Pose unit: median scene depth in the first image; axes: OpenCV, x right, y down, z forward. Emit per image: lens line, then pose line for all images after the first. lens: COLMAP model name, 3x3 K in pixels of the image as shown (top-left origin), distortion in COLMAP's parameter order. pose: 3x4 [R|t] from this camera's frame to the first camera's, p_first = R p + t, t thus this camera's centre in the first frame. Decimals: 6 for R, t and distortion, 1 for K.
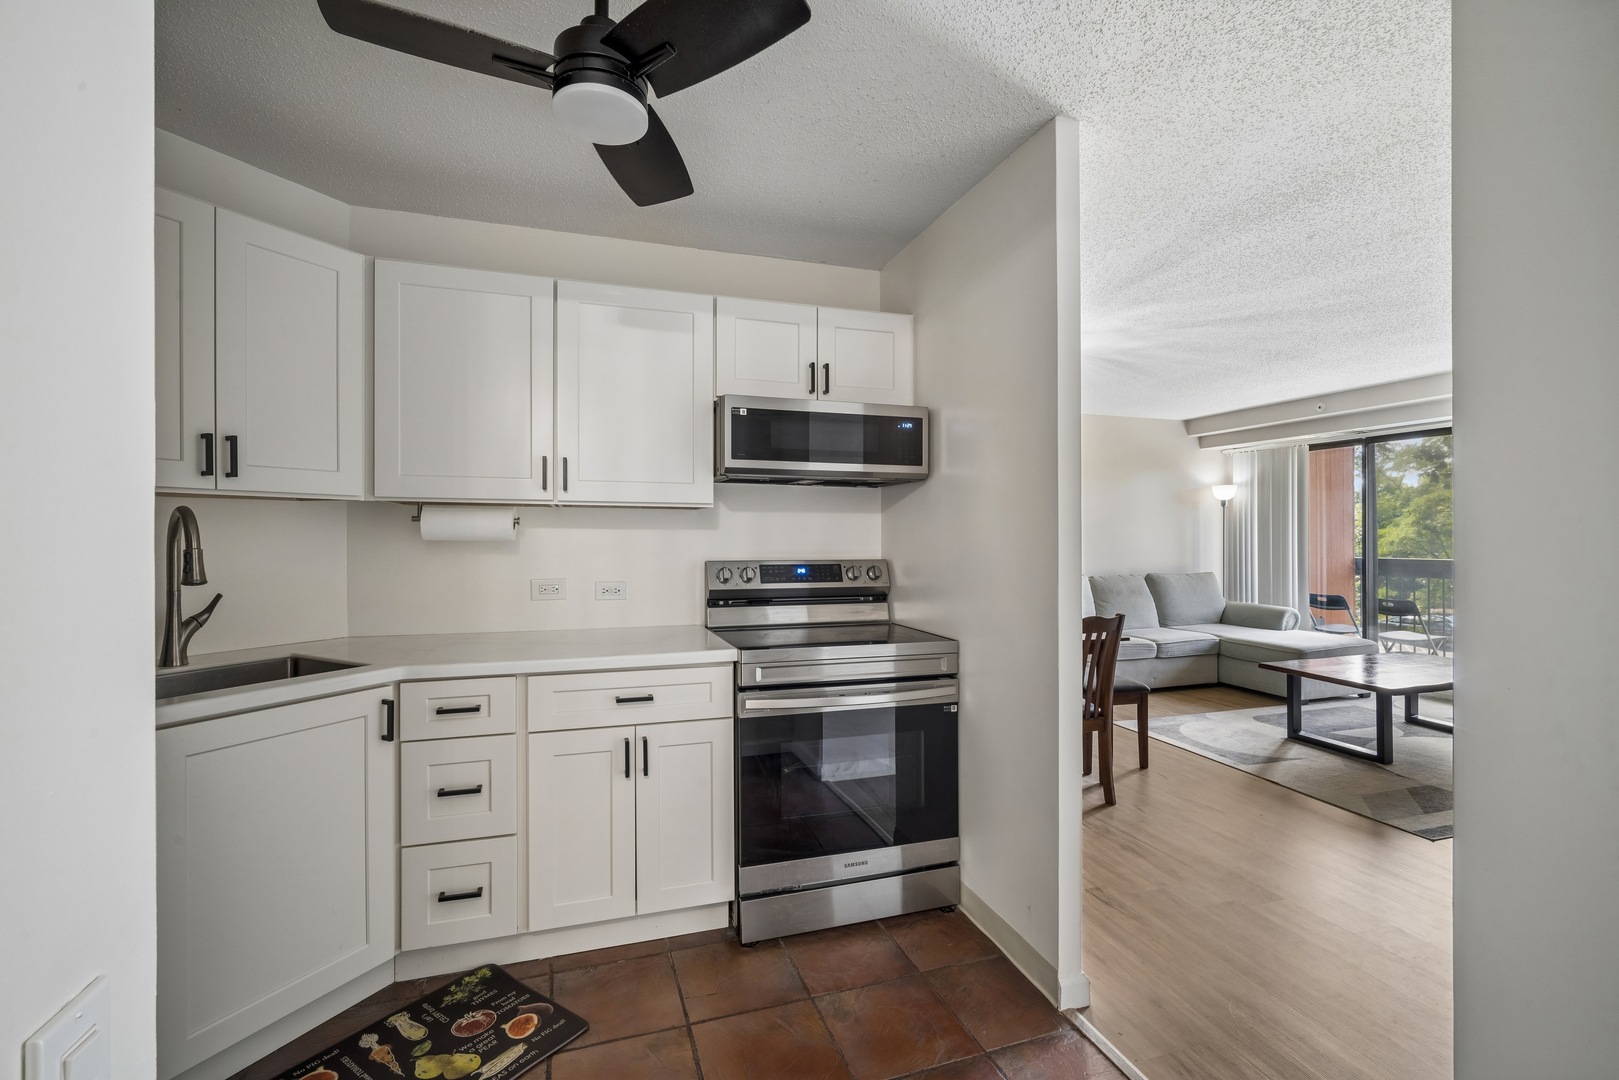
lens RADIAL K [[703.6, 0, 813.0], [0, 703.6, 528.7], [0, 0, 1]] dist [-0.003980, 0.001779]
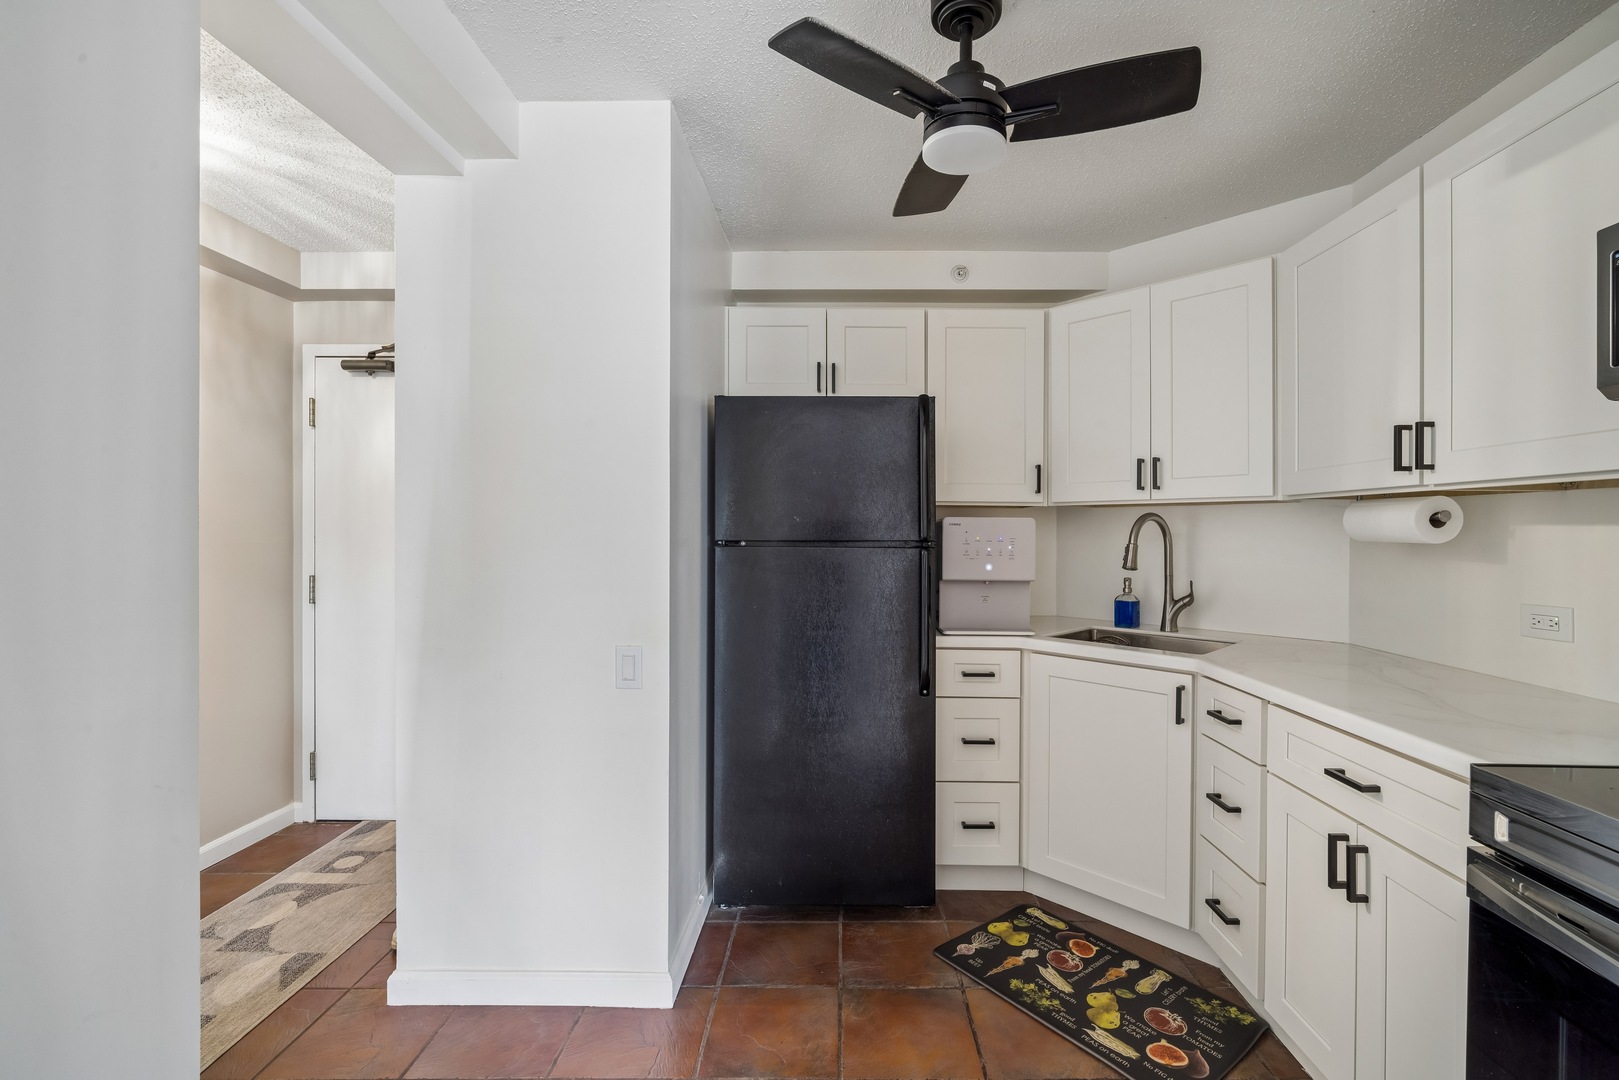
lens RADIAL K [[703.6, 0, 842.5], [0, 703.6, 532.7], [0, 0, 1]] dist [-0.003980, 0.001779]
pose [[-0.320328, -0.009403, -0.947260, 0.197569], [0.006884, 0.999901, -0.012254, 0.004726], [0.947282, -0.010446, -0.320231, 0.282813]]
